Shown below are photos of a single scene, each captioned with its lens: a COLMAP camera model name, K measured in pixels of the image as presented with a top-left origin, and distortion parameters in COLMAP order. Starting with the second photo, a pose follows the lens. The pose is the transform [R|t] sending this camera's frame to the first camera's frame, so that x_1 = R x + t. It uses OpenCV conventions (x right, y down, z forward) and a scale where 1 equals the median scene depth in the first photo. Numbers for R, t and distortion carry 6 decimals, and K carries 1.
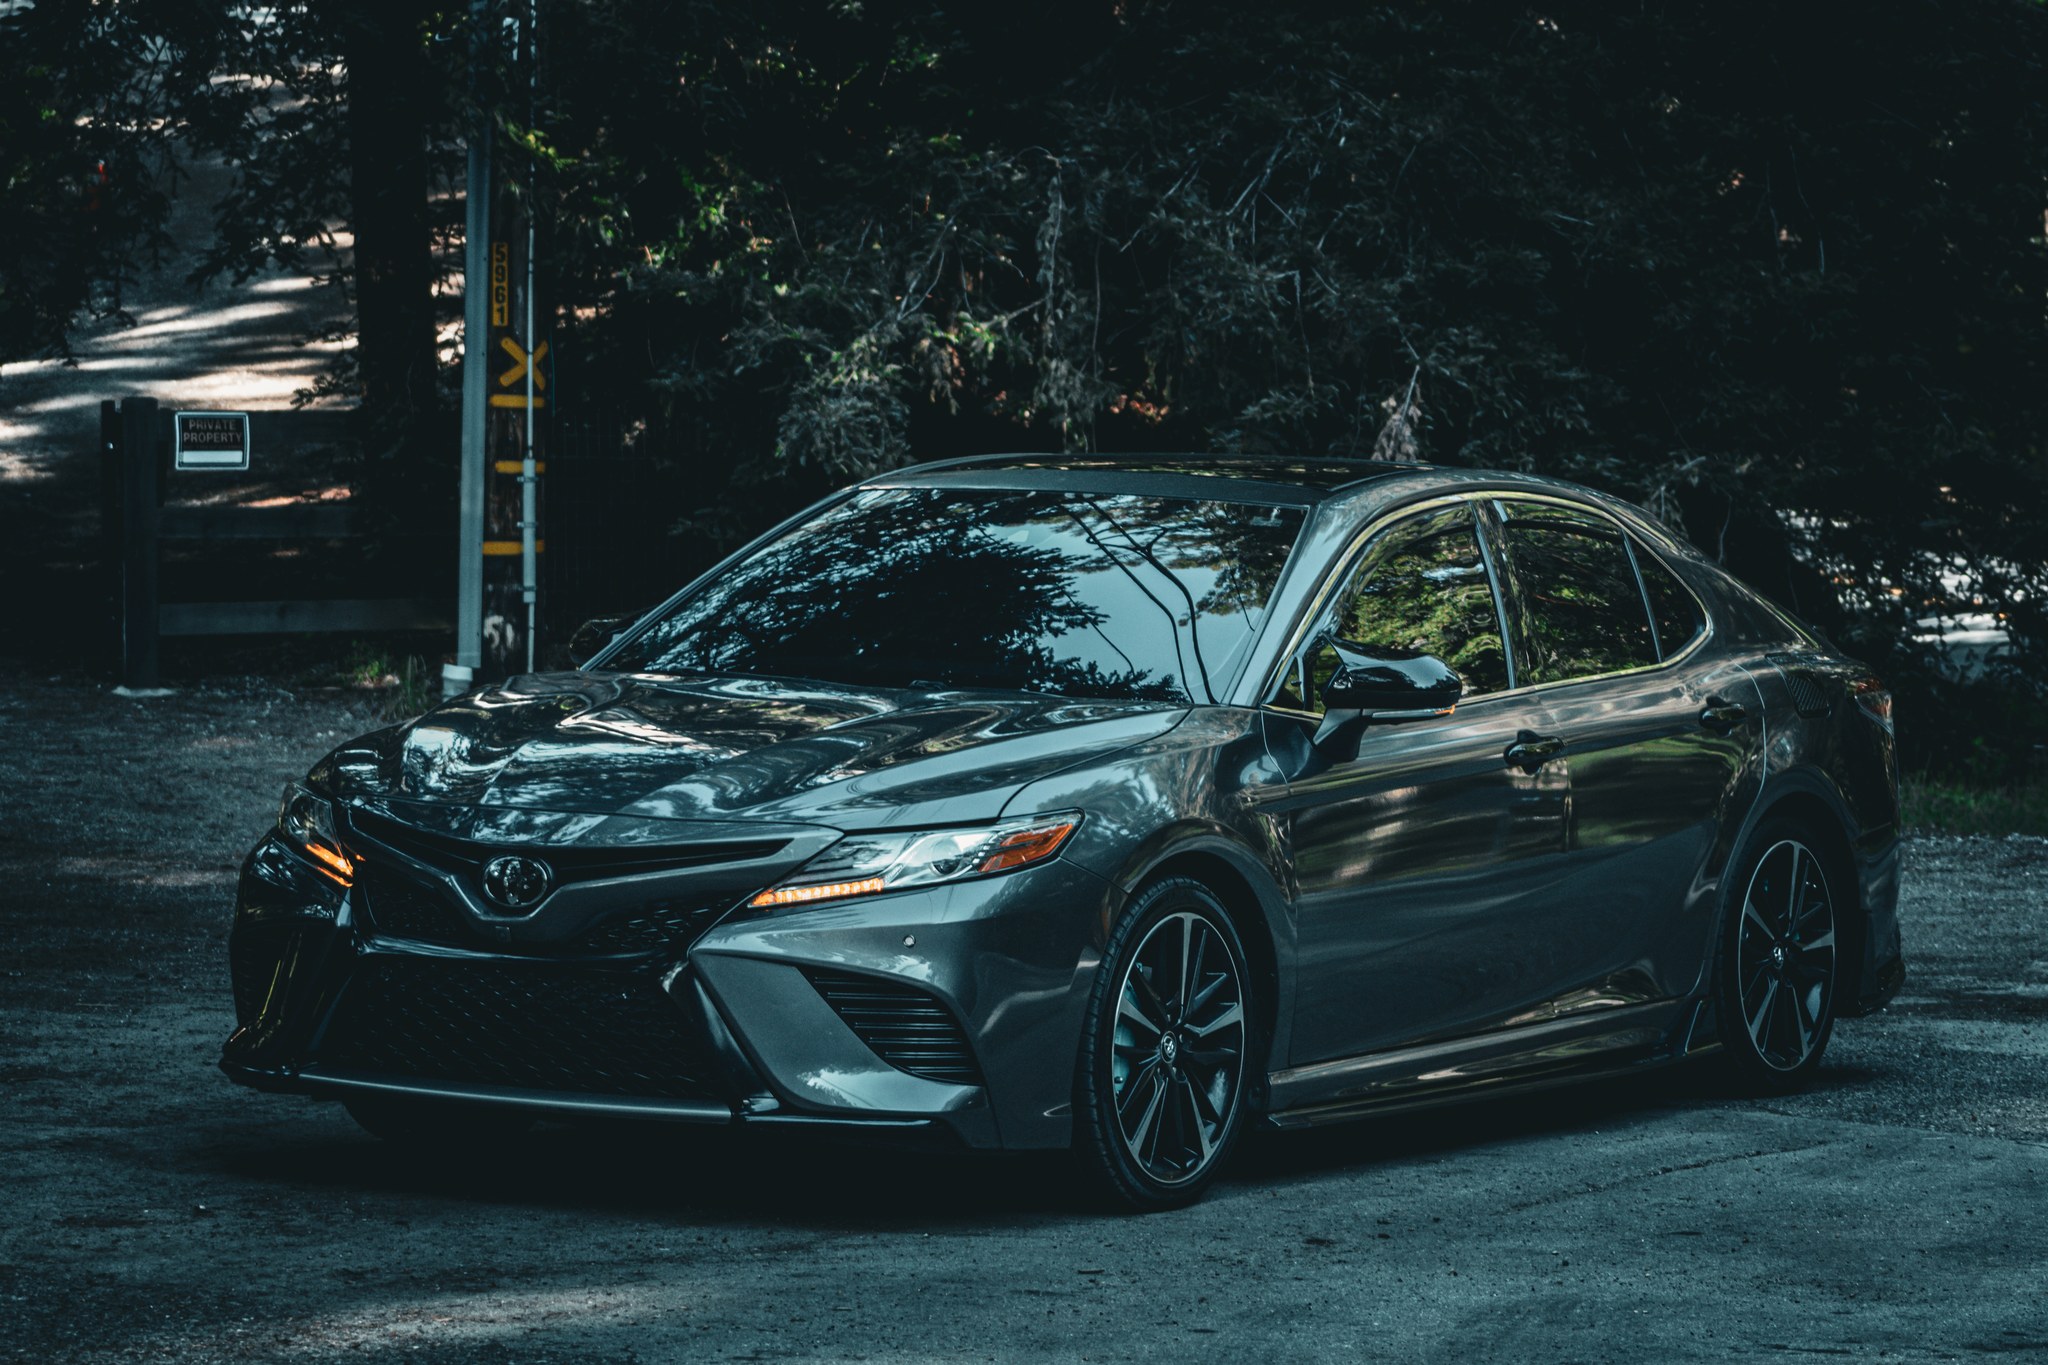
lens RADIAL K [[8099.8, 0, 1024.0], [0, 8099.8, 682.5], [0, 0, 1]] dist [-0.180087, 1.269429]
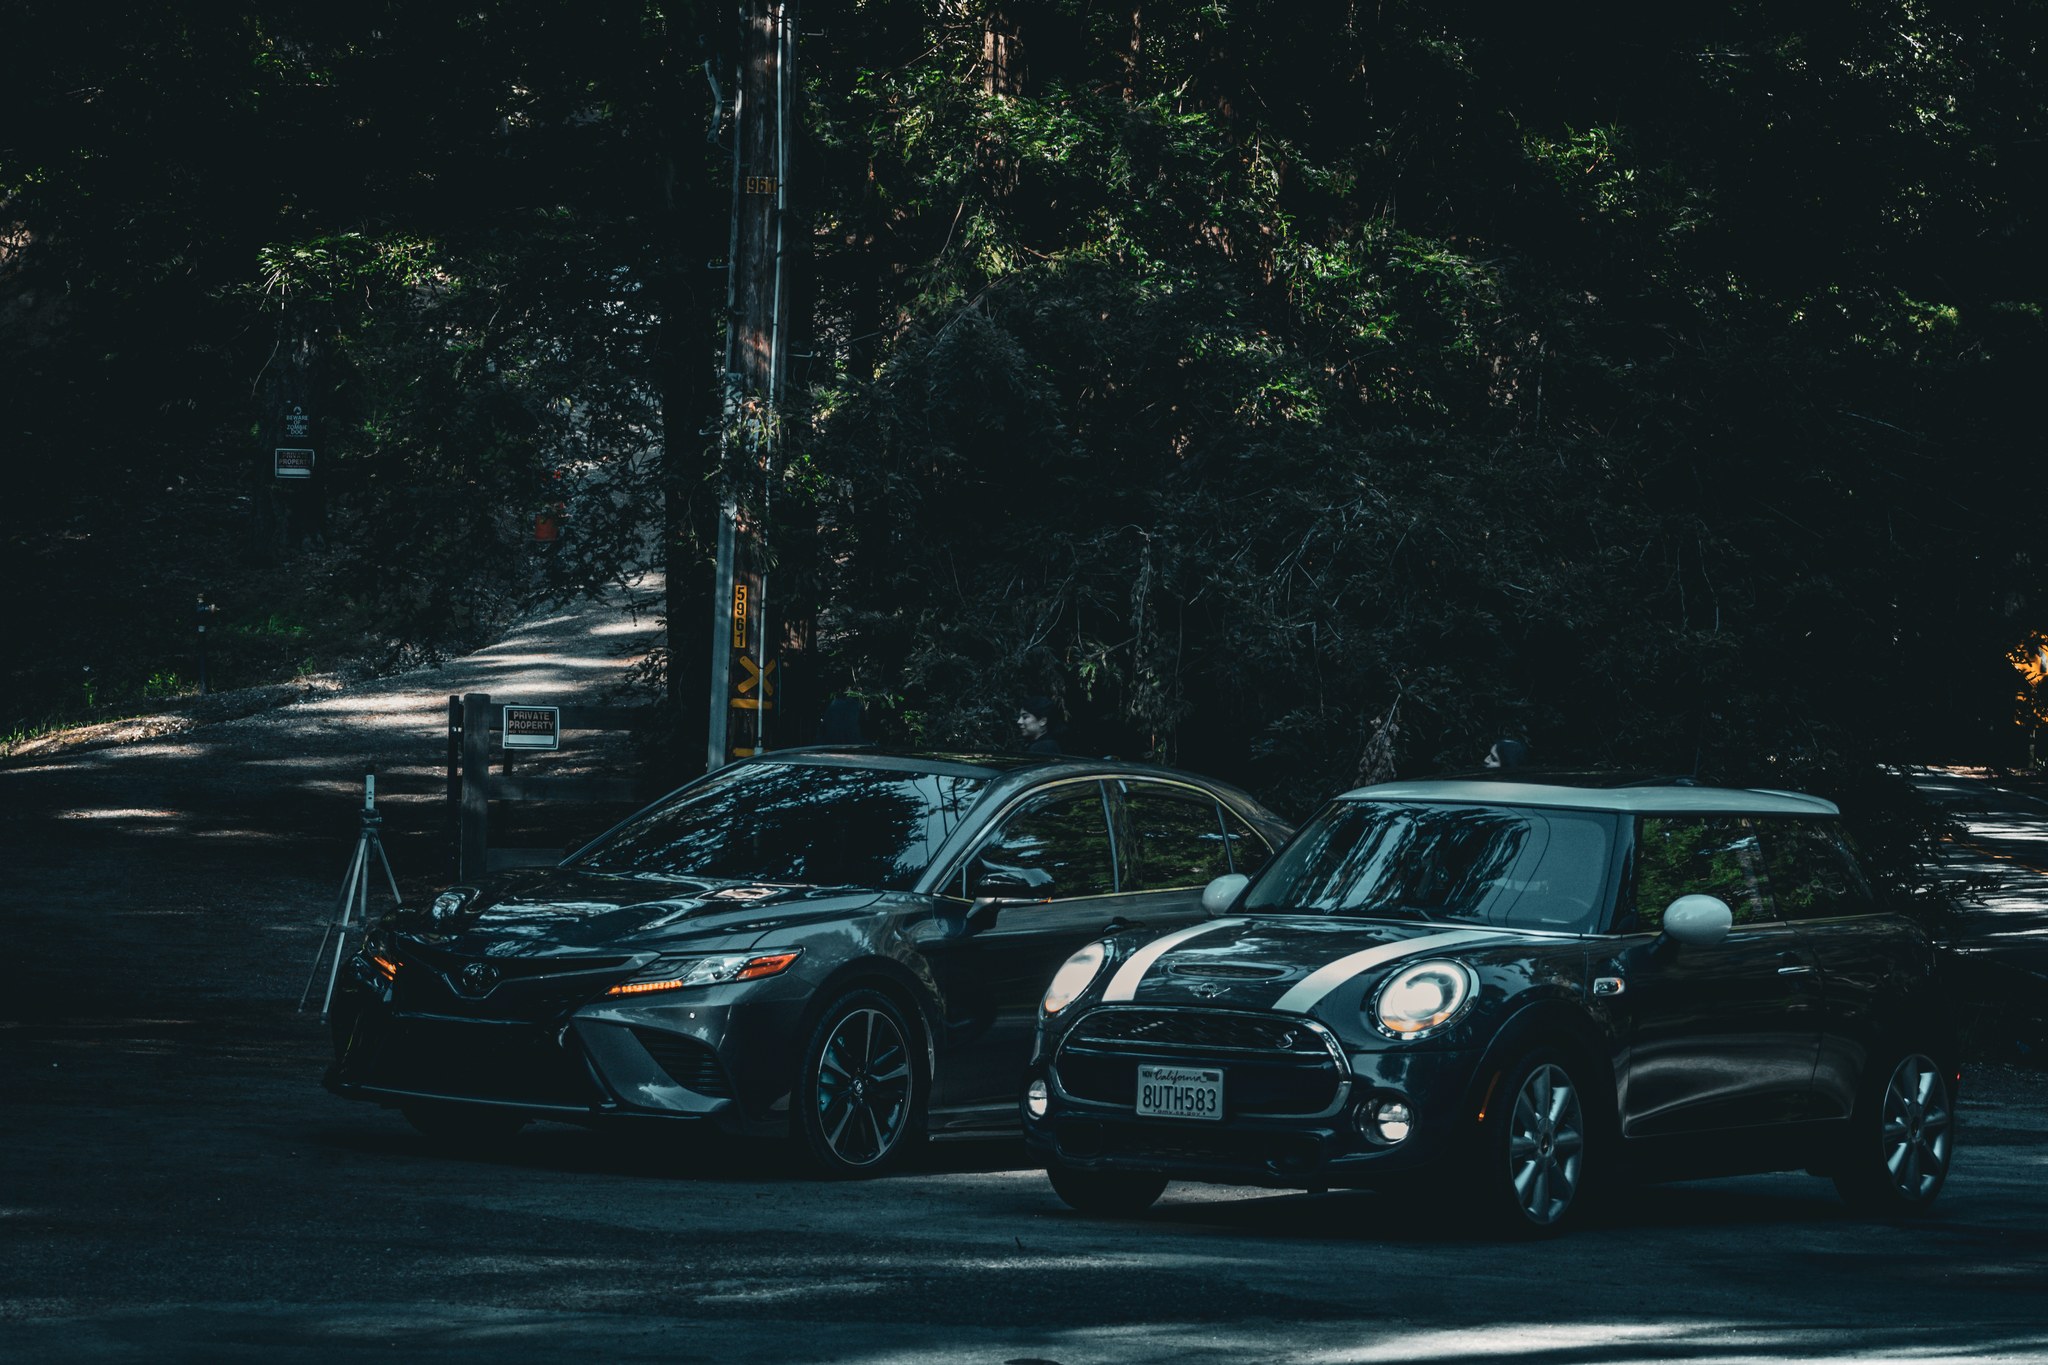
lens RADIAL K [[8099.8, 0, 1024.0], [0, 8099.8, 682.5], [0, 0, 1]] dist [-0.180087, 1.269429]
pose [[0.996867, 0.024333, -0.075262, 0.087811], [-0.027146, 0.998961, -0.036594, 0.010179], [0.074293, 0.038522, 0.996492, -0.354104]]
